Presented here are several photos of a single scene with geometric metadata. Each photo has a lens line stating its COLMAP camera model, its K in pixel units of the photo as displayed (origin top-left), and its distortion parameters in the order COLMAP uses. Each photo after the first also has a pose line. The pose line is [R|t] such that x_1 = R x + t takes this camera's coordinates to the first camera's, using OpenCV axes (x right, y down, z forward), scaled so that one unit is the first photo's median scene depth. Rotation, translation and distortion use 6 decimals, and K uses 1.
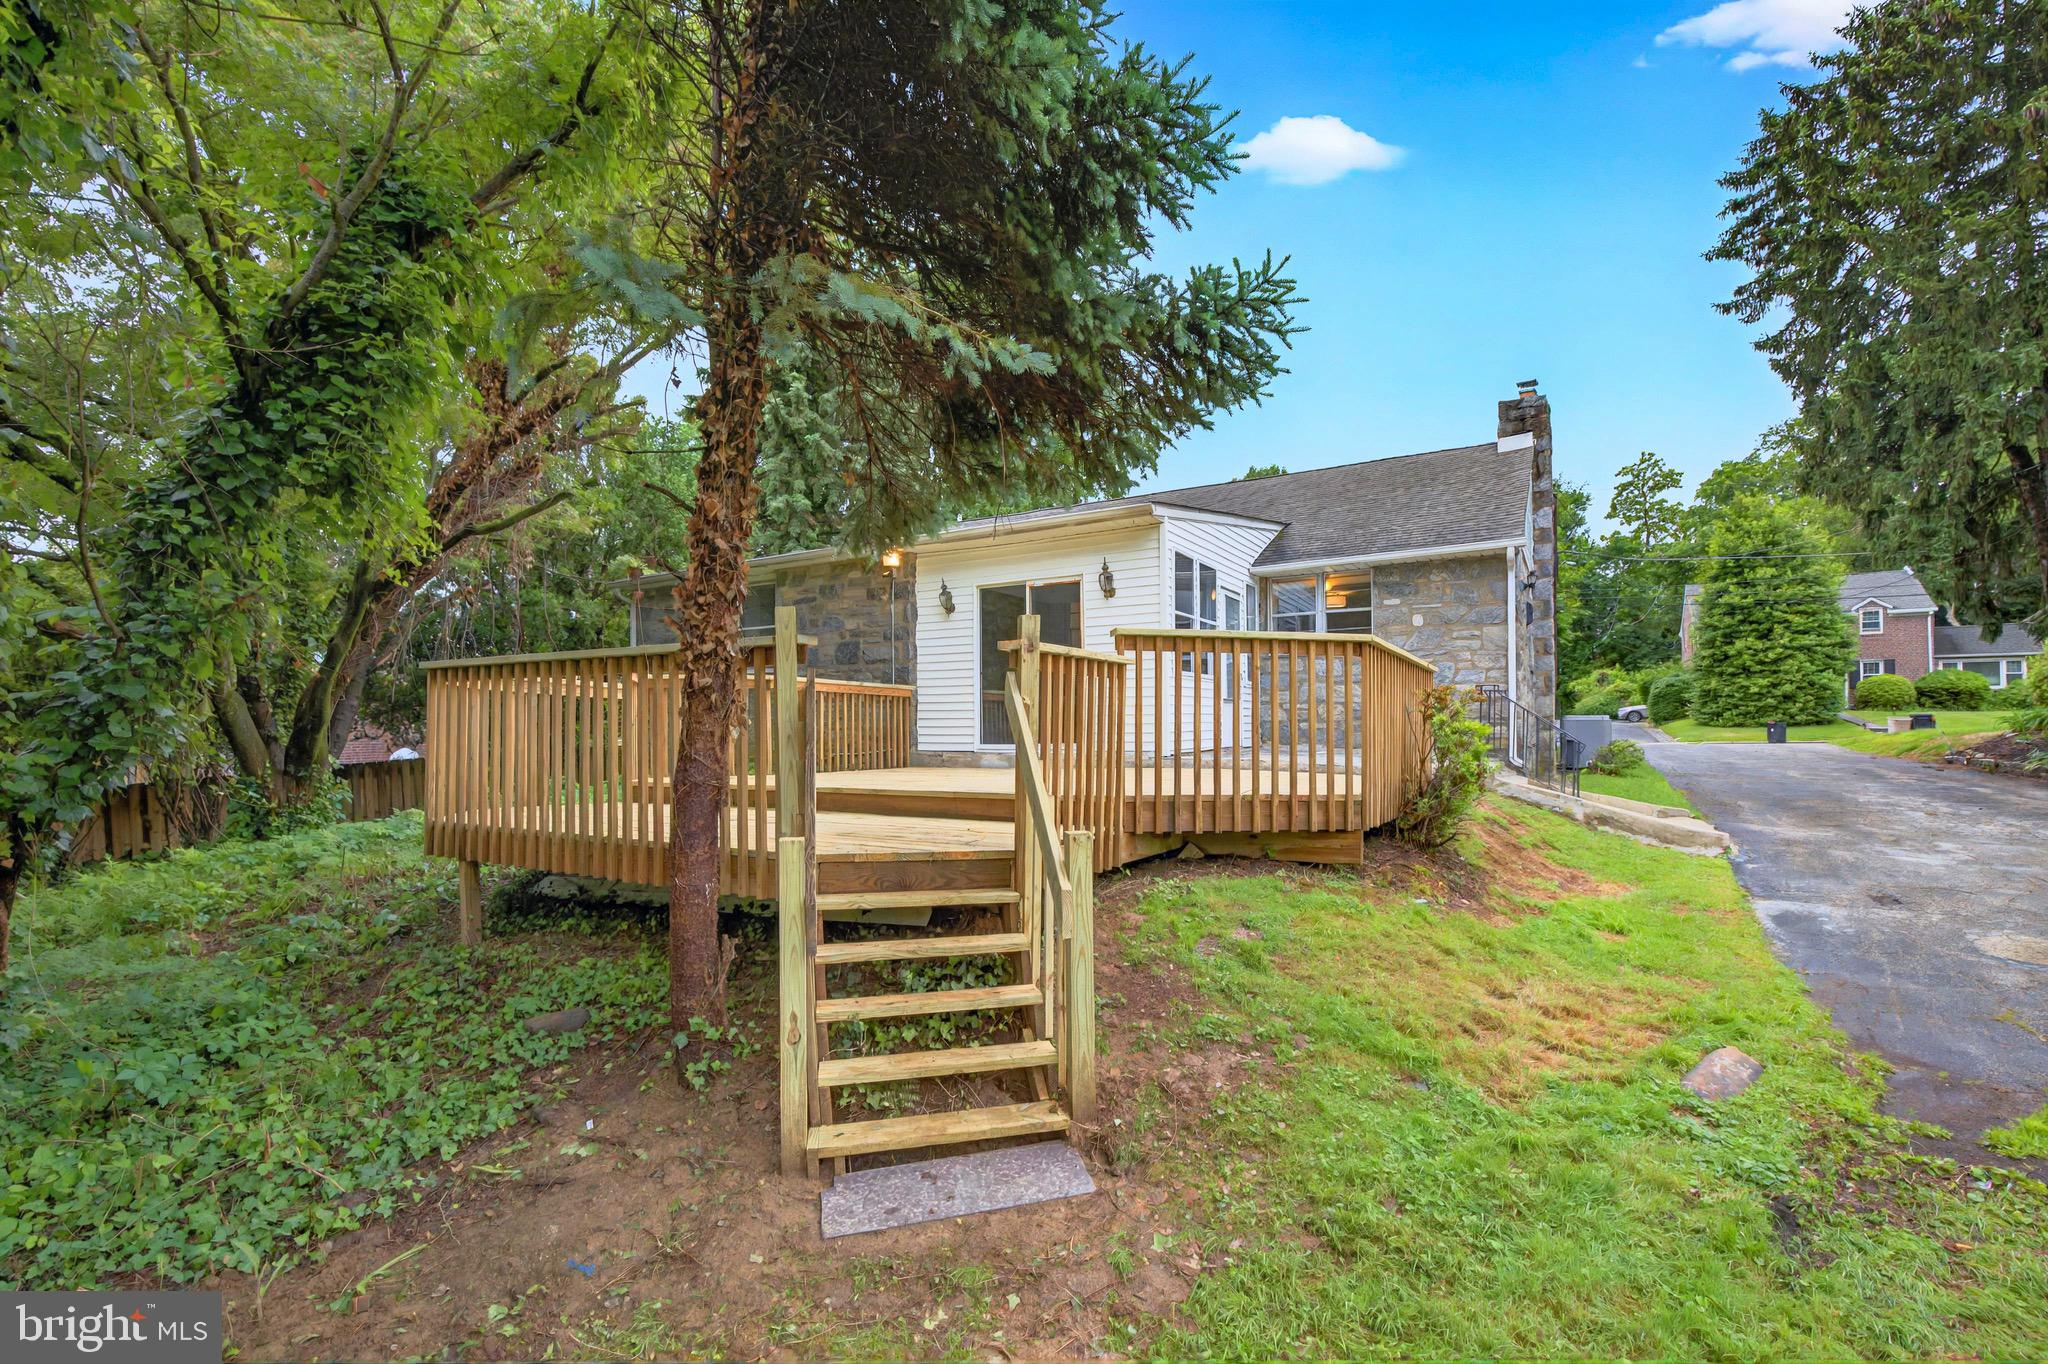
lens RADIAL K [[912.5, 0, 1024.0], [0, 912.5, 682.0], [0, 0, 1]] dist [-0.015444, -0.000083]
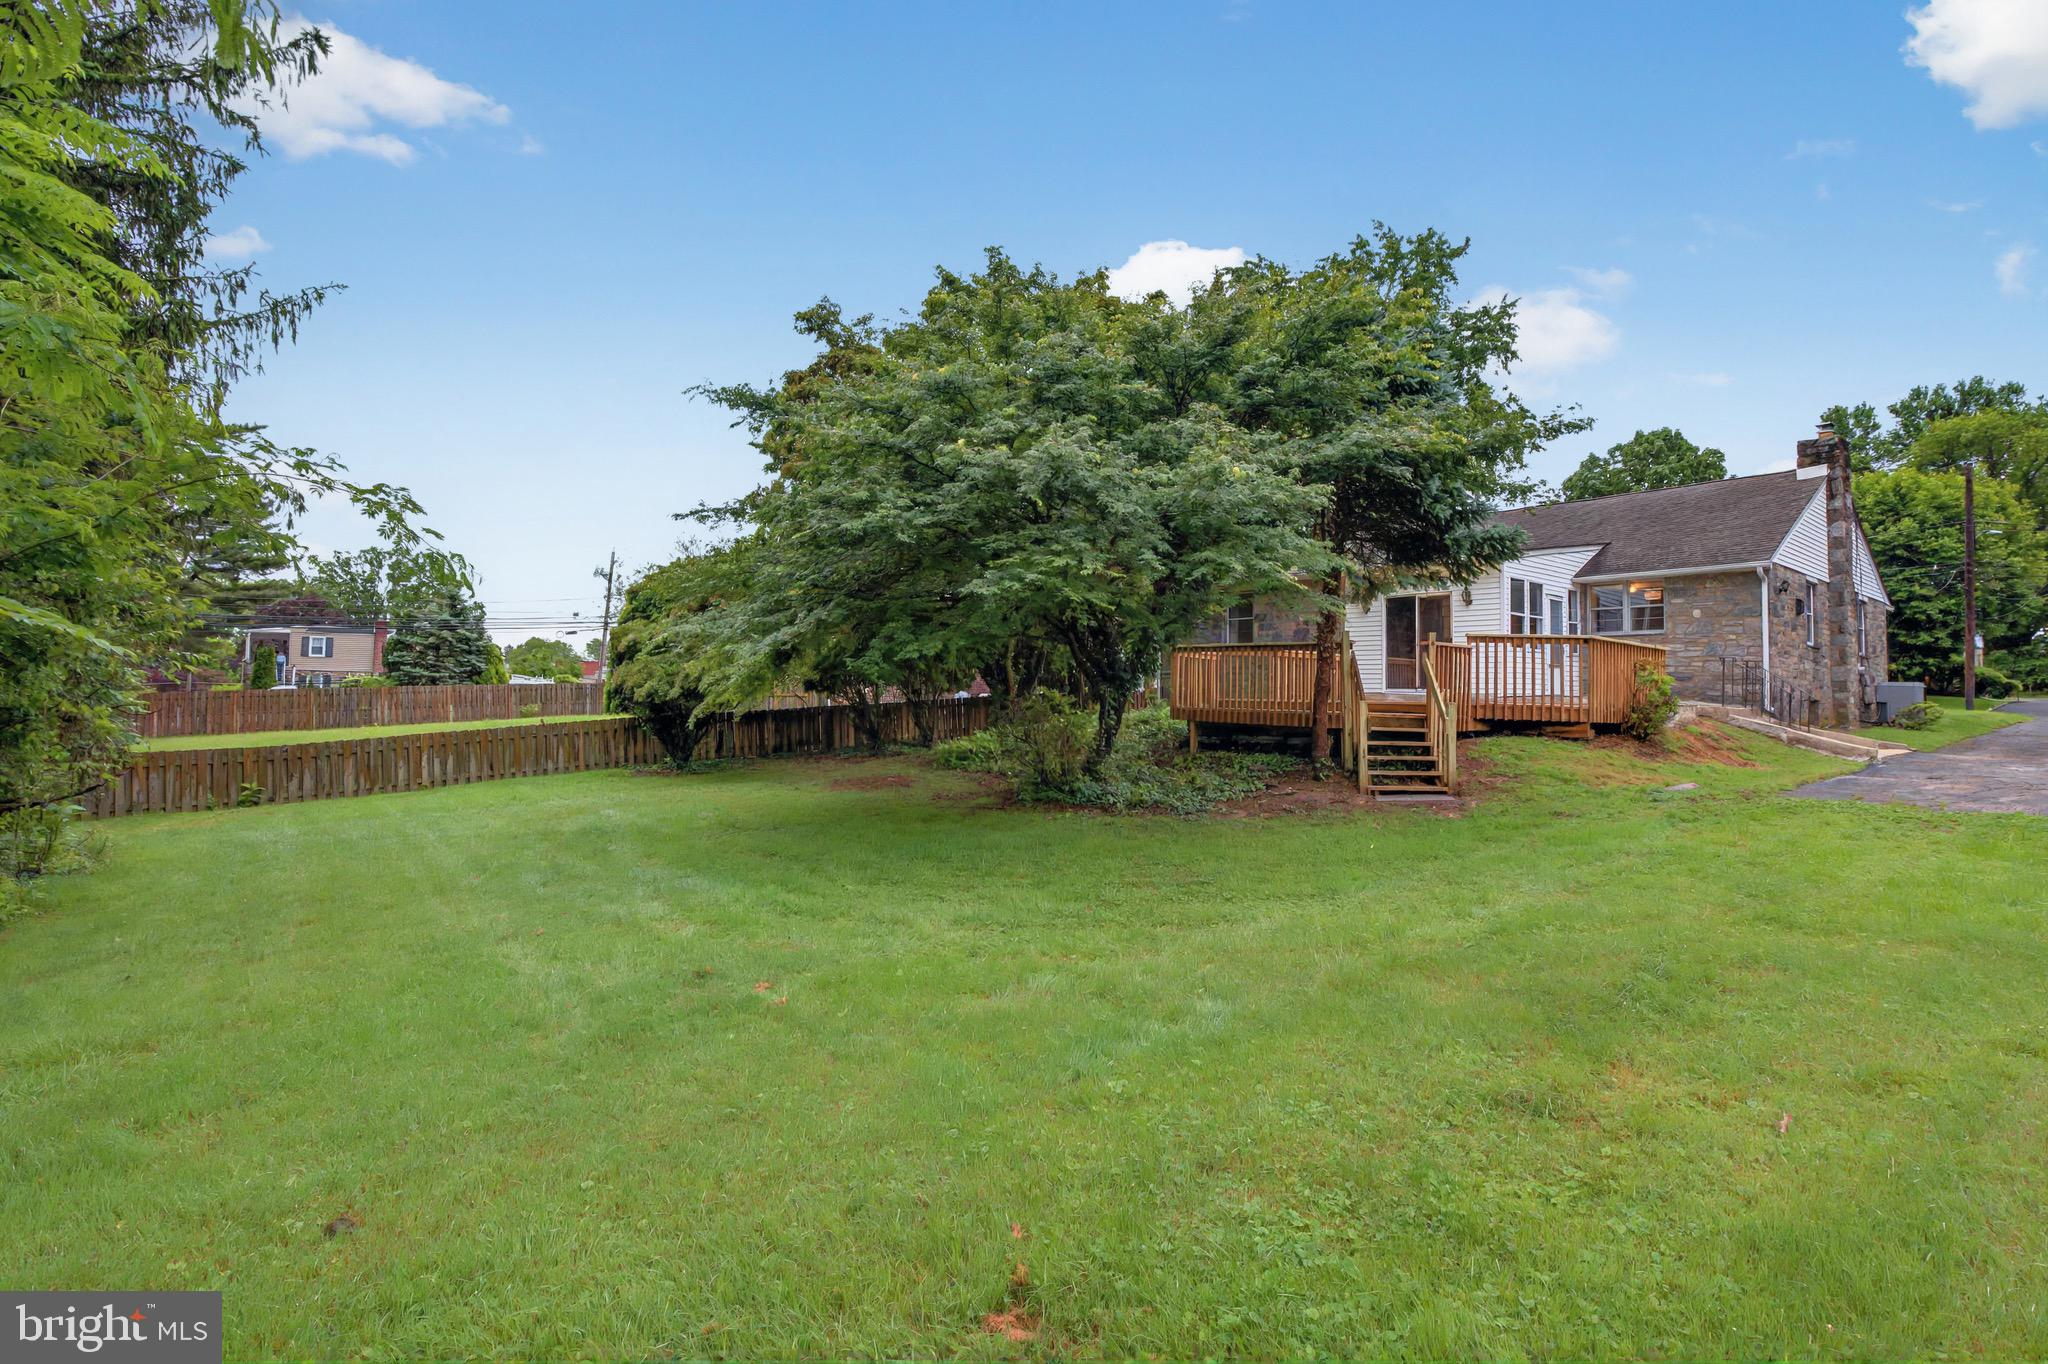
lens RADIAL K [[912.5, 0, 1024.0], [0, 912.5, 682.0], [0, 0, 1]] dist [-0.015444, -0.000083]
pose [[0.932628, 0.012204, -0.360633, -0.066801], [-0.000091, 0.999436, 0.033586, -0.006058], [0.360840, -0.031290, 0.932103, -0.890155]]
